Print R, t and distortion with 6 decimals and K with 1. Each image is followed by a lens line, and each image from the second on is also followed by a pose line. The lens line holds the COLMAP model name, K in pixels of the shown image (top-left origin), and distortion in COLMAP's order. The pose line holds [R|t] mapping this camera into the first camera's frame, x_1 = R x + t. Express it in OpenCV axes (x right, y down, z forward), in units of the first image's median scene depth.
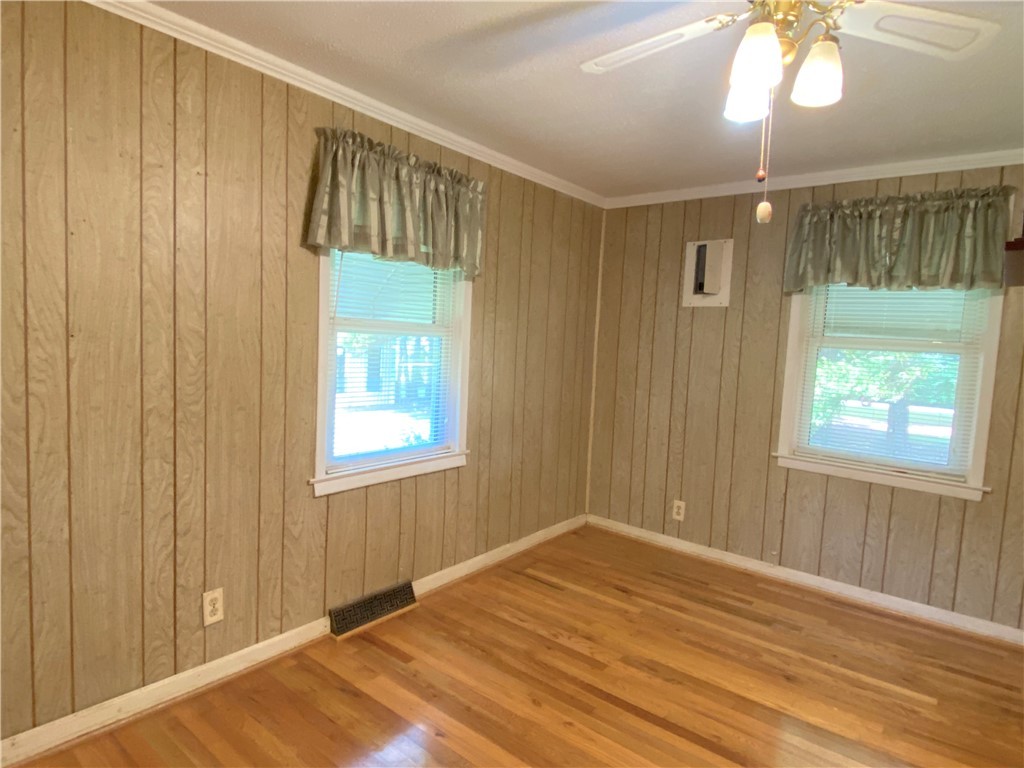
lens RADIAL K [[605.2, 0, 507.4], [0, 605.2, 390.1], [0, 0, 1]] dist [0.052239, -0.059667]
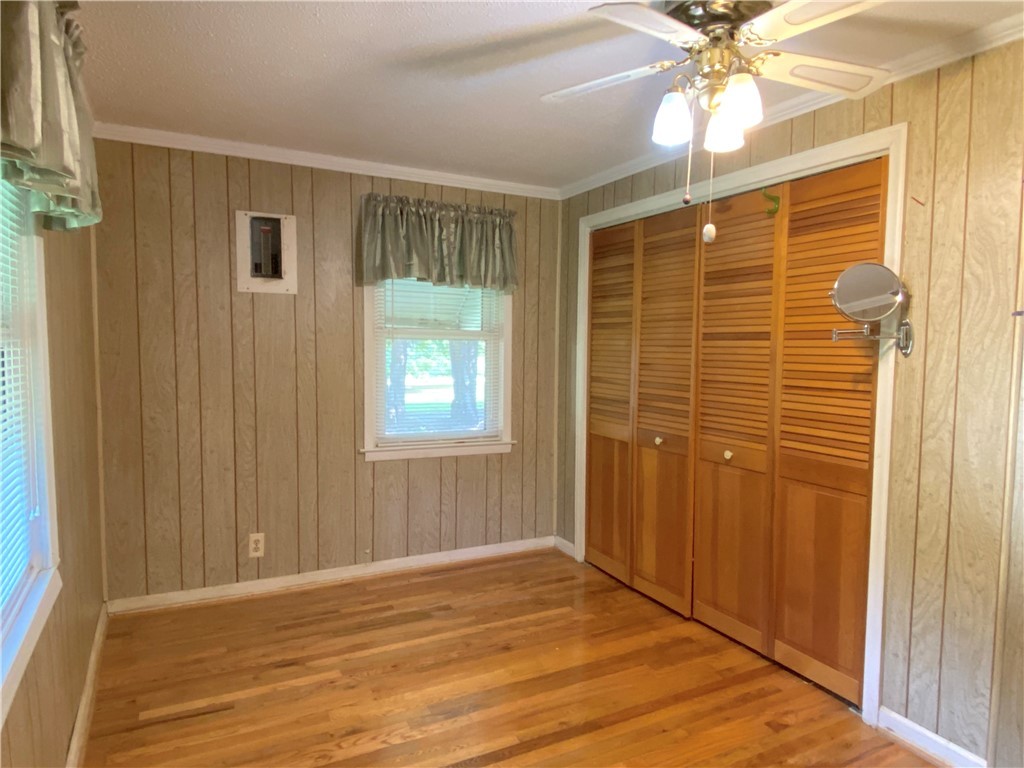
lens RADIAL K [[640.7, 0, 512.0], [0, 640.7, 384.0], [0, 0, 1]] dist [0.066907, -0.077724]
pose [[0.389042, -0.105225, 0.915191, -0.402780], [0.085929, 0.993269, 0.077675, -0.059869], [-0.917204, 0.048422, 0.395465, 0.391687]]
